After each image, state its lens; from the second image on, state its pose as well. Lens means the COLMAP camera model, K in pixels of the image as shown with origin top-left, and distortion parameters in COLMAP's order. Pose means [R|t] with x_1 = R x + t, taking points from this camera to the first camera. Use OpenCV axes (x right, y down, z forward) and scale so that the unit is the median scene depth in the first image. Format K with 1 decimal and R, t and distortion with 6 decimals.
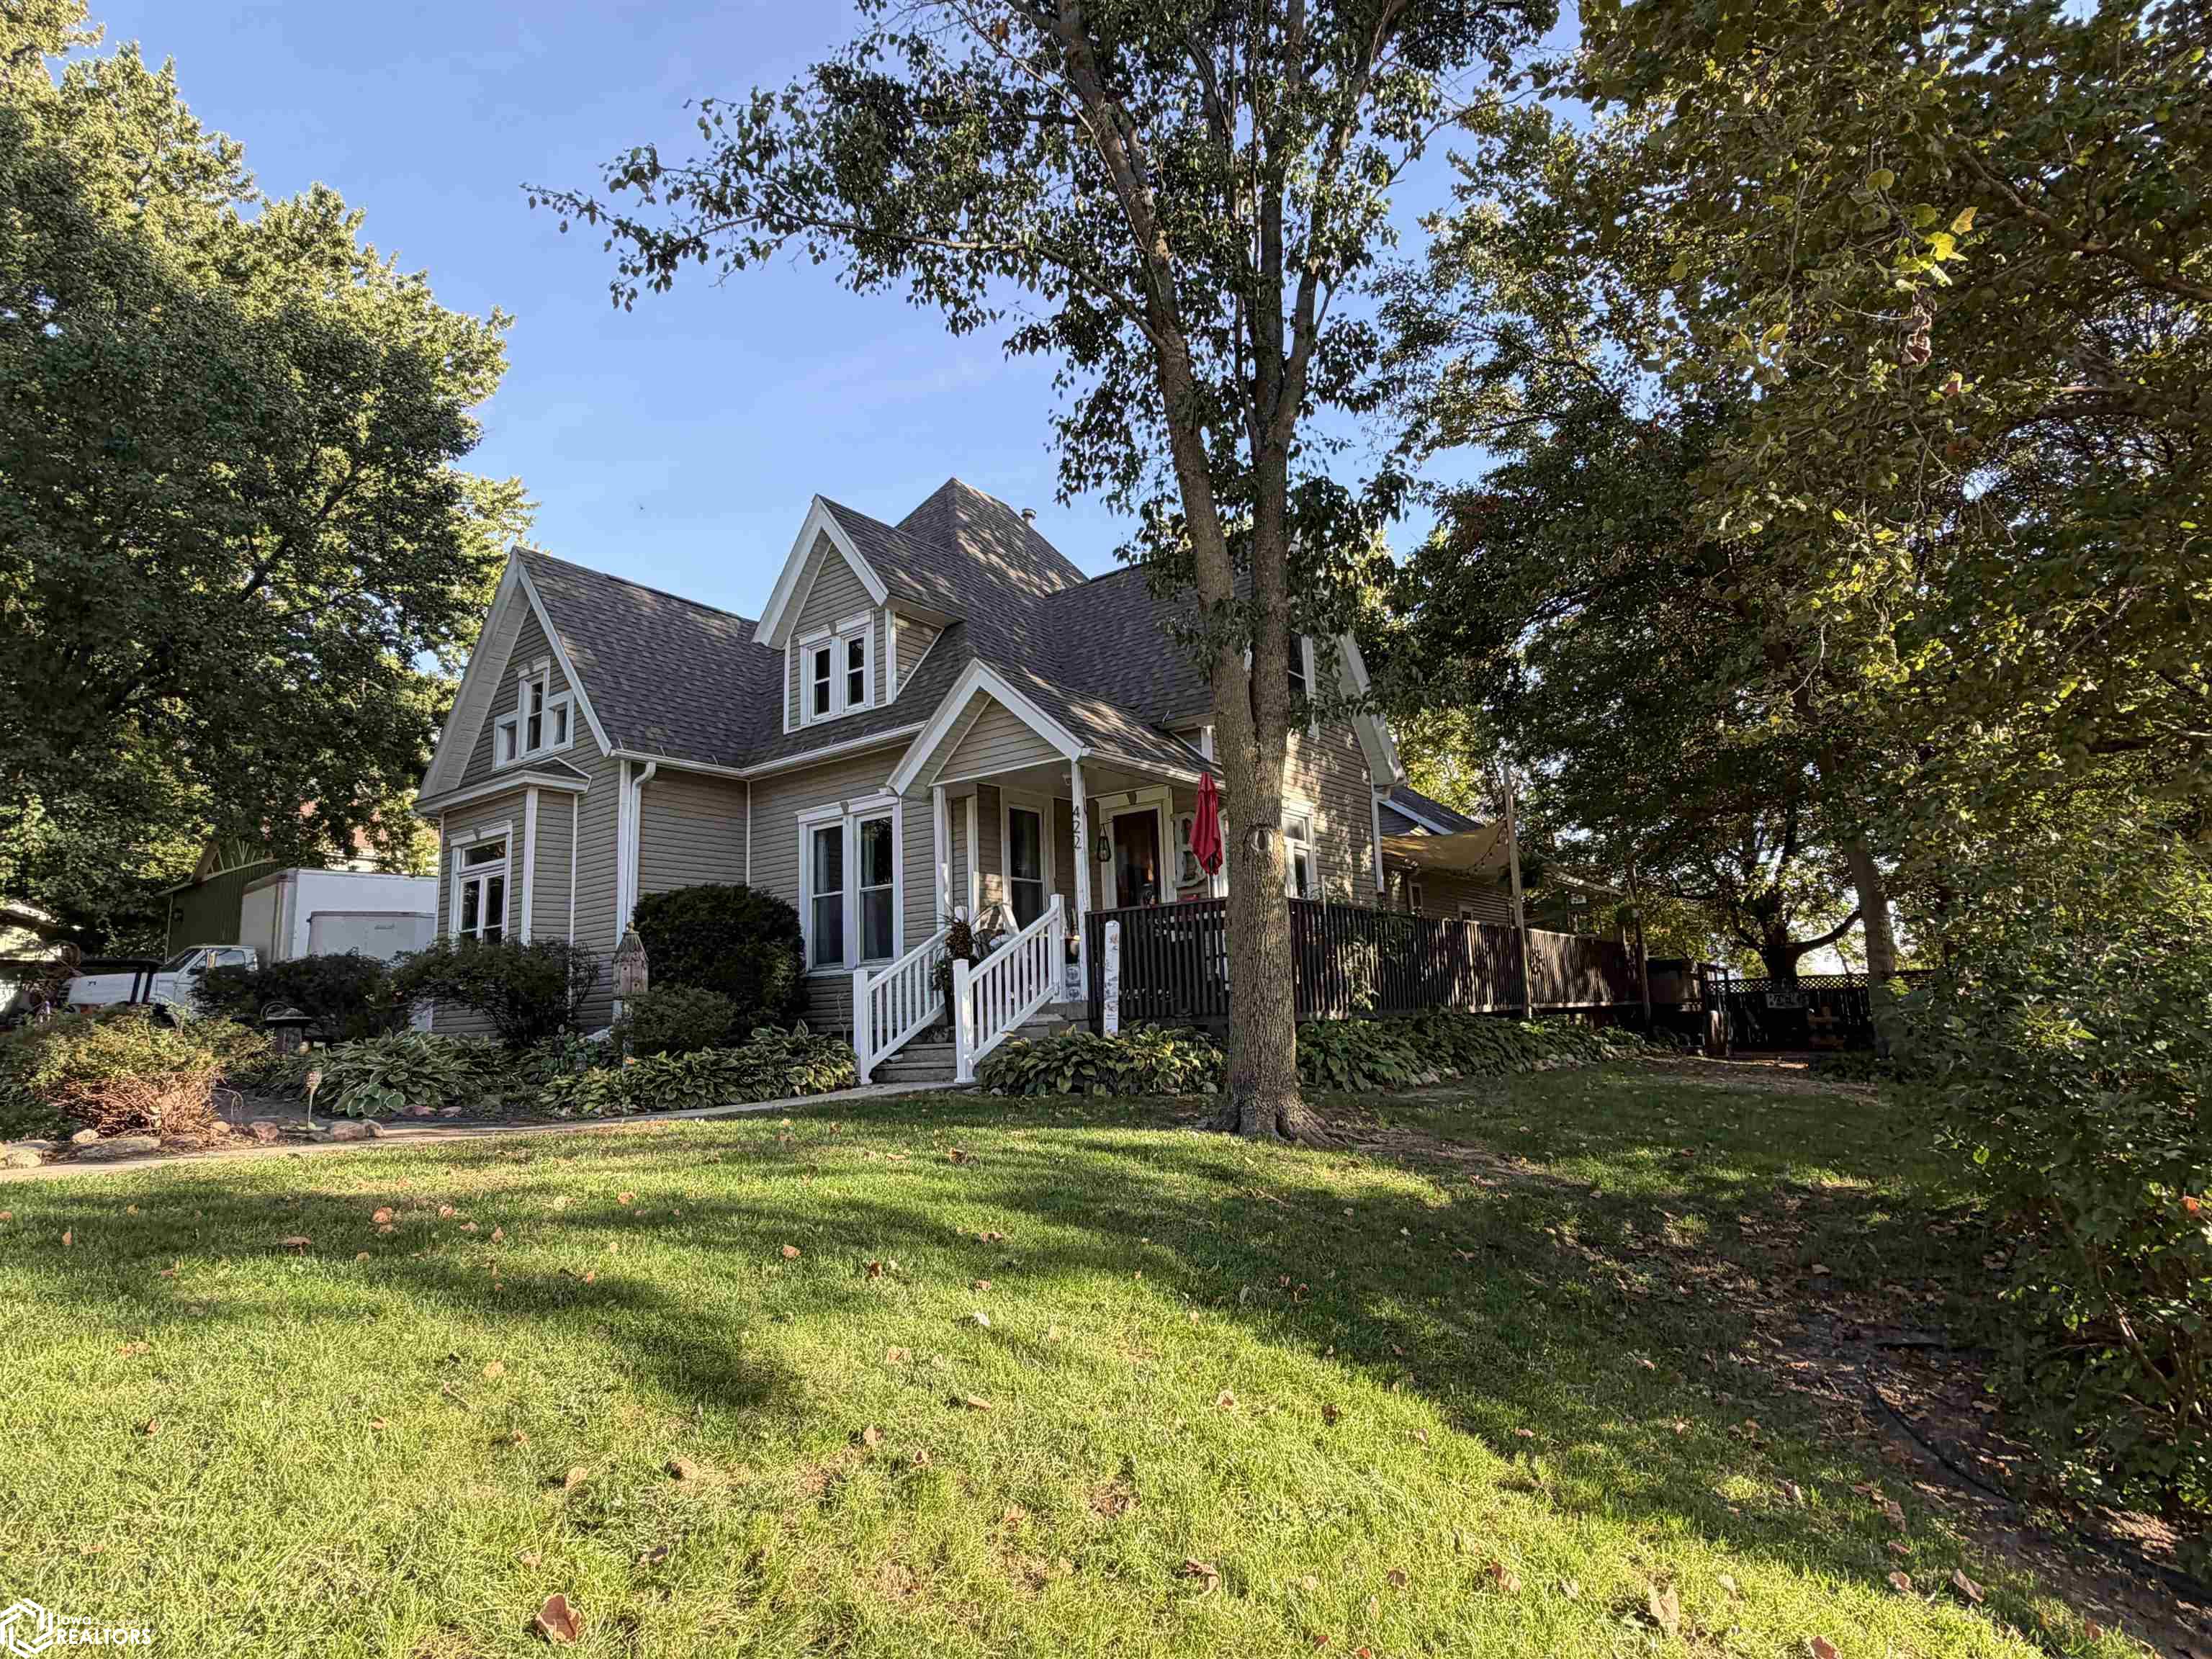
lens RADIAL K [[1171.3, 0, 1106.1], [0, 1171.3, 827.1], [0, 0, 1]] dist [0.000434, 0.000411]
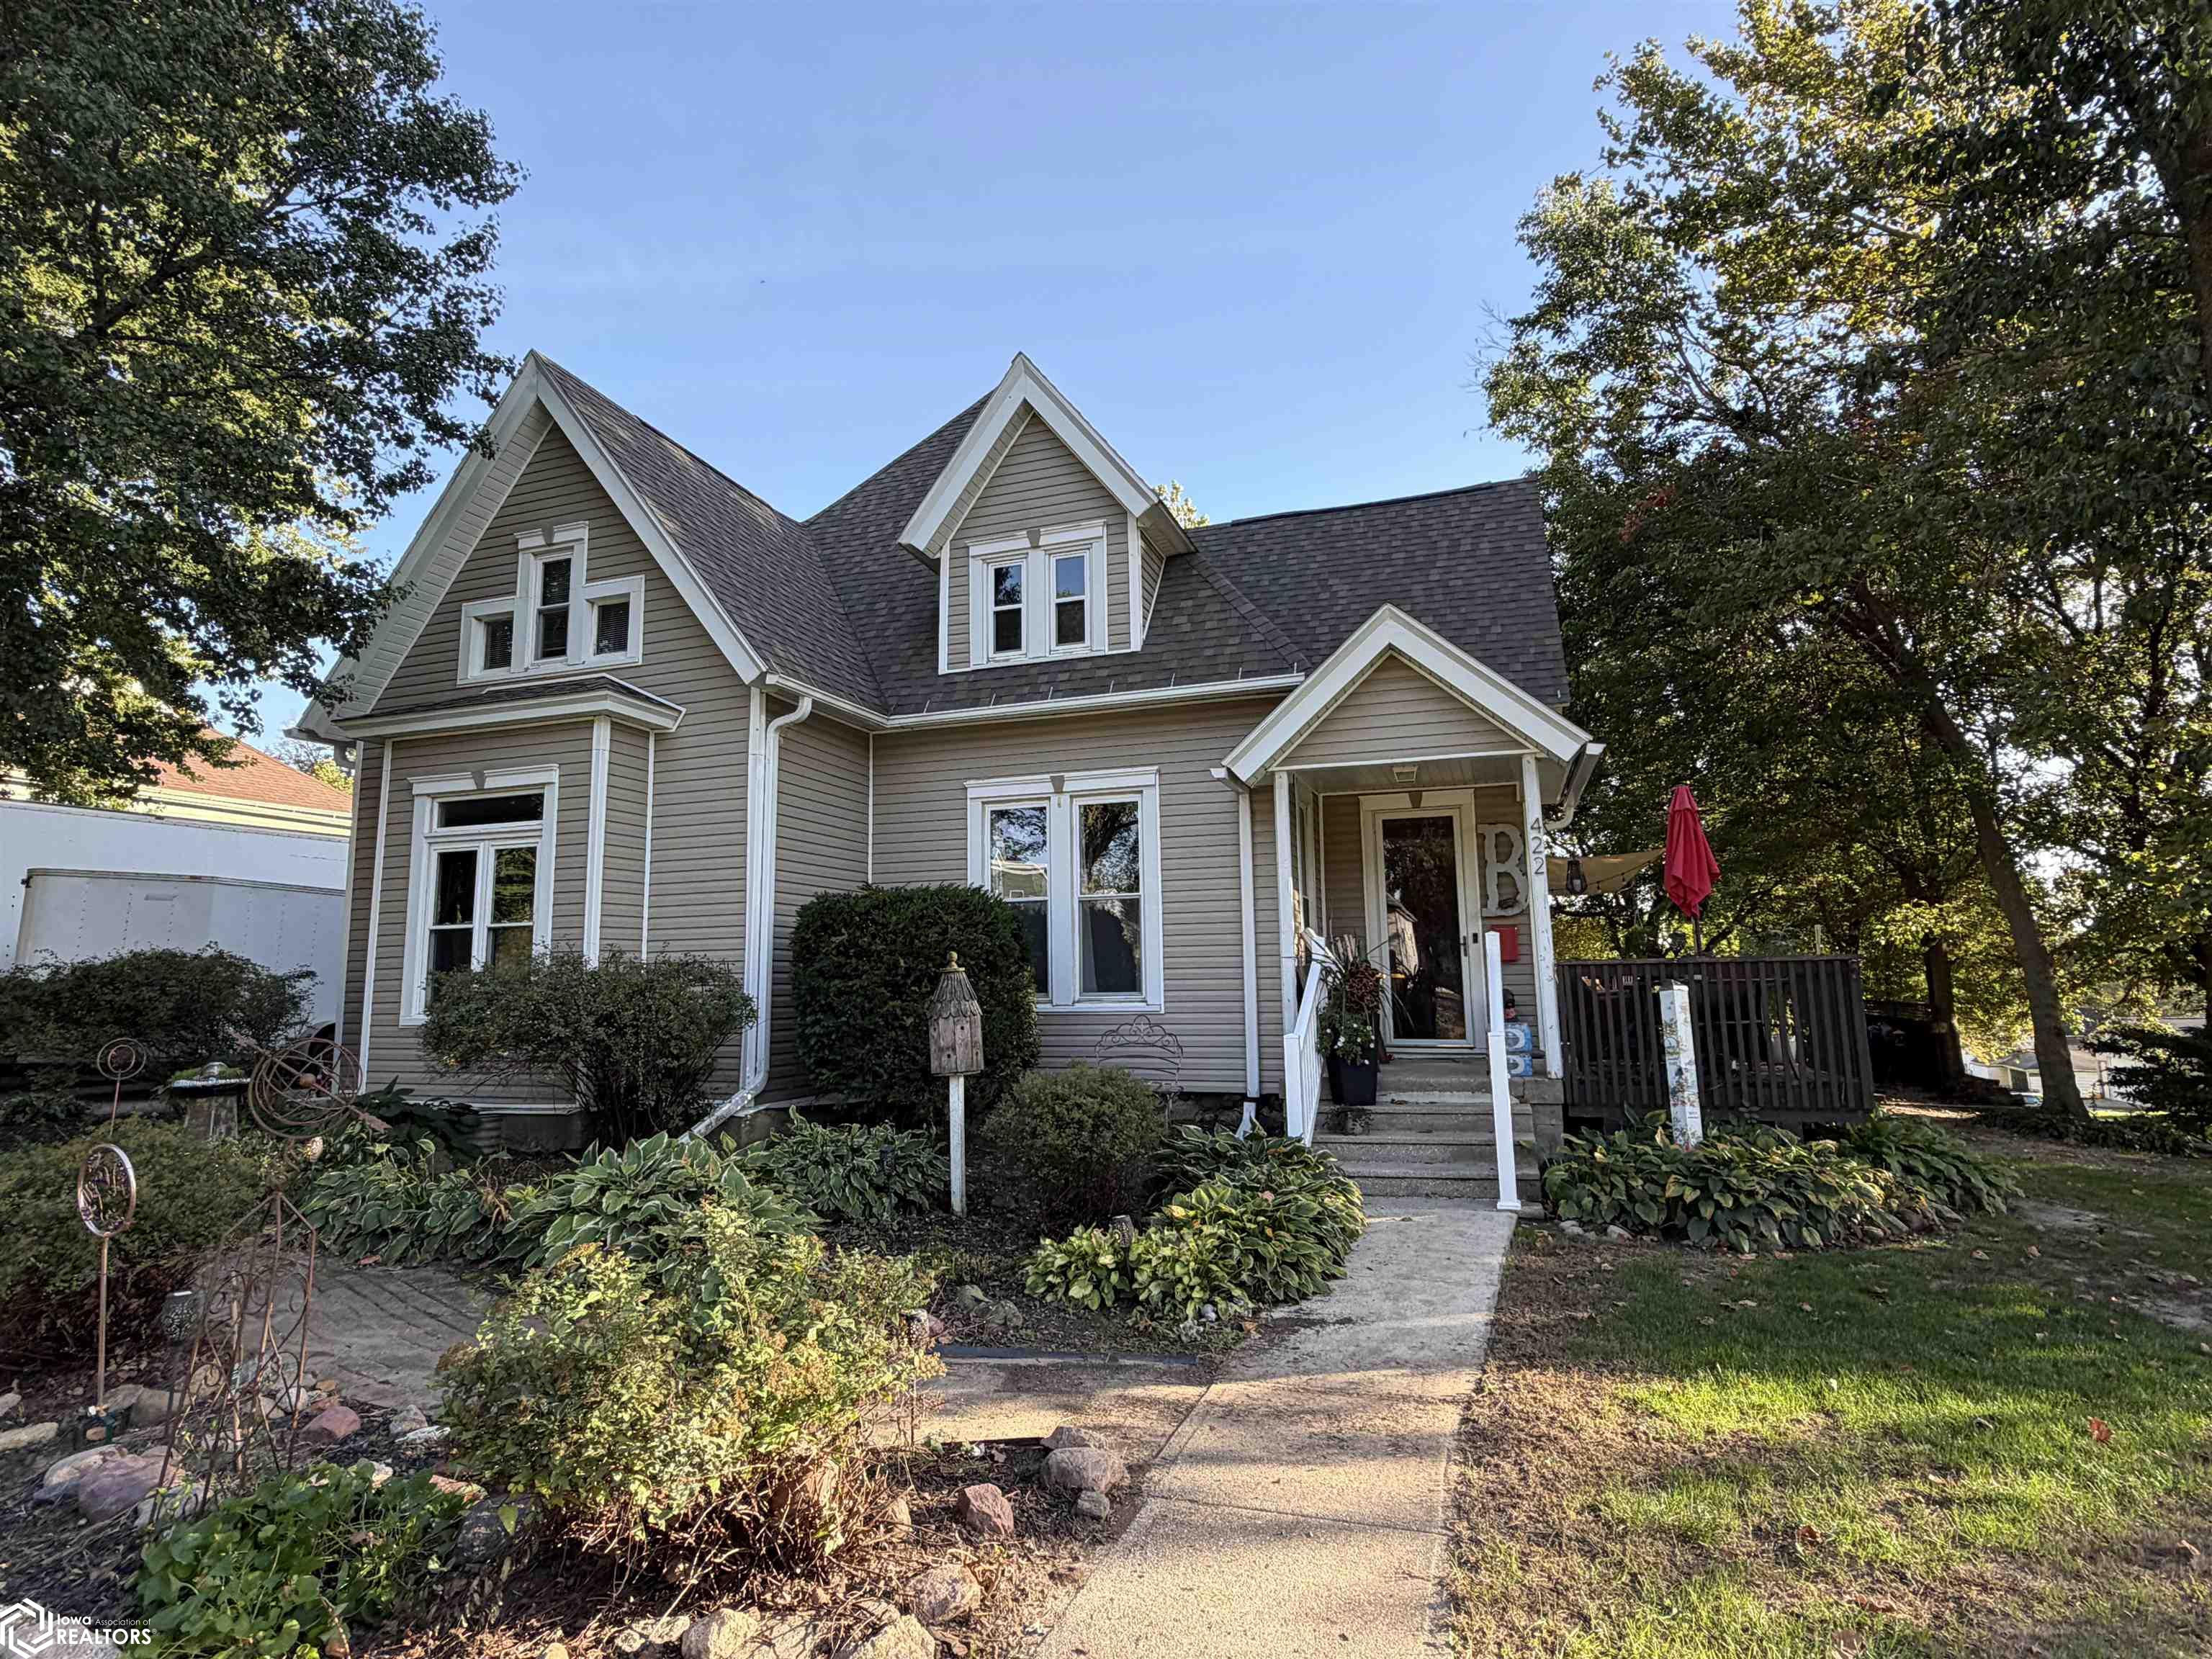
lens RADIAL K [[1171.3, 0, 1109.2], [0, 1171.3, 828.8], [0, 0, 1]] dist [0.000434, 0.000411]
pose [[0.954817, 0.064313, 0.290153, -0.395193], [-0.071204, 0.997374, 0.013243, -0.000405], [-0.288540, -0.033304, 0.956888, 0.278258]]
